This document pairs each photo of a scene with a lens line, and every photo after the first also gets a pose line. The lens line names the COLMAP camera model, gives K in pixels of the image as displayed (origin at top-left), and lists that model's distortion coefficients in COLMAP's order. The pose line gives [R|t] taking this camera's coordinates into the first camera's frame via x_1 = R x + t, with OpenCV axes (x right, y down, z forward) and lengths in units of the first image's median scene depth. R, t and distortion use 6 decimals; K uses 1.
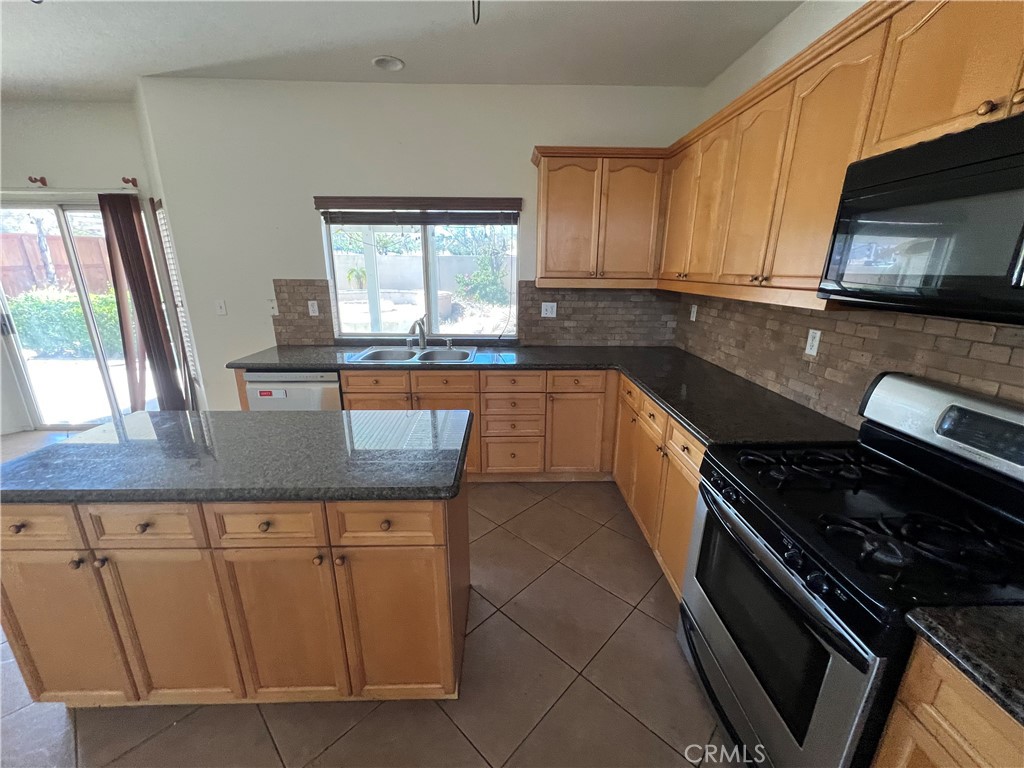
lens RADIAL K [[407.9, 0, 510.3], [0, 407.9, 383.5], [0, 0, 1]] dist [0.002086, 0.000821]
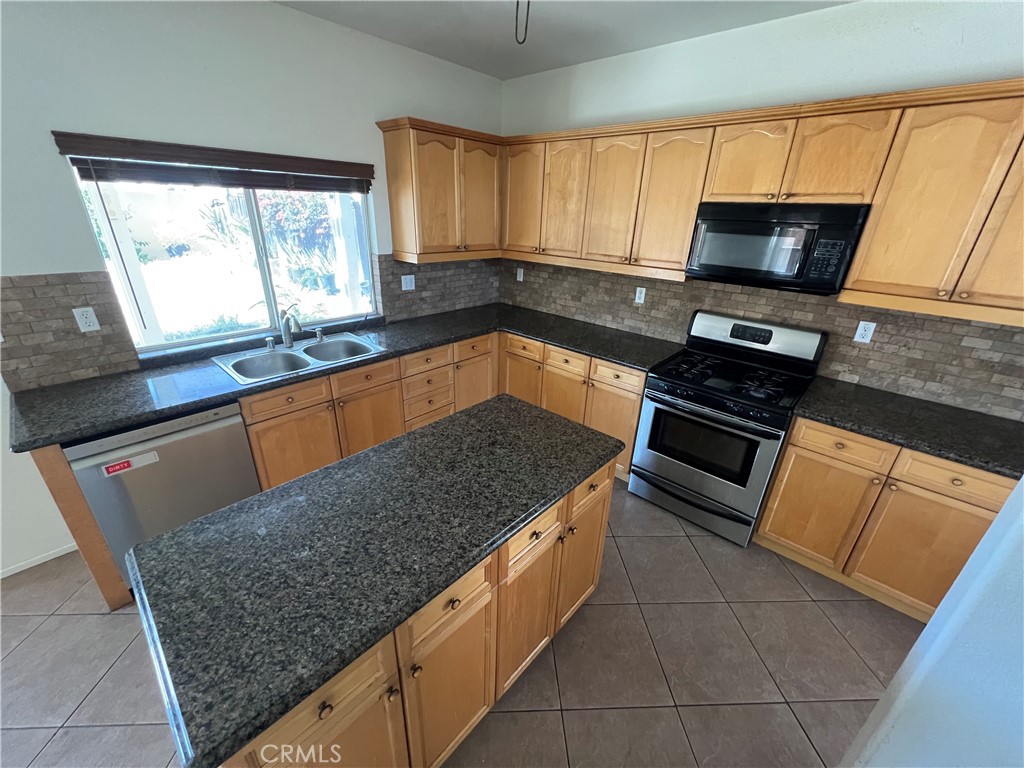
lens RADIAL K [[407.9, 0, 508.5], [0, 407.9, 385.9], [0, 0, 1]] dist [0.002086, 0.000821]
pose [[0.696930, -0.271267, 0.663855, -0.533348], [0.171293, 0.961872, 0.213217, -0.122645], [-0.696382, -0.034883, 0.716823, 0.110423]]
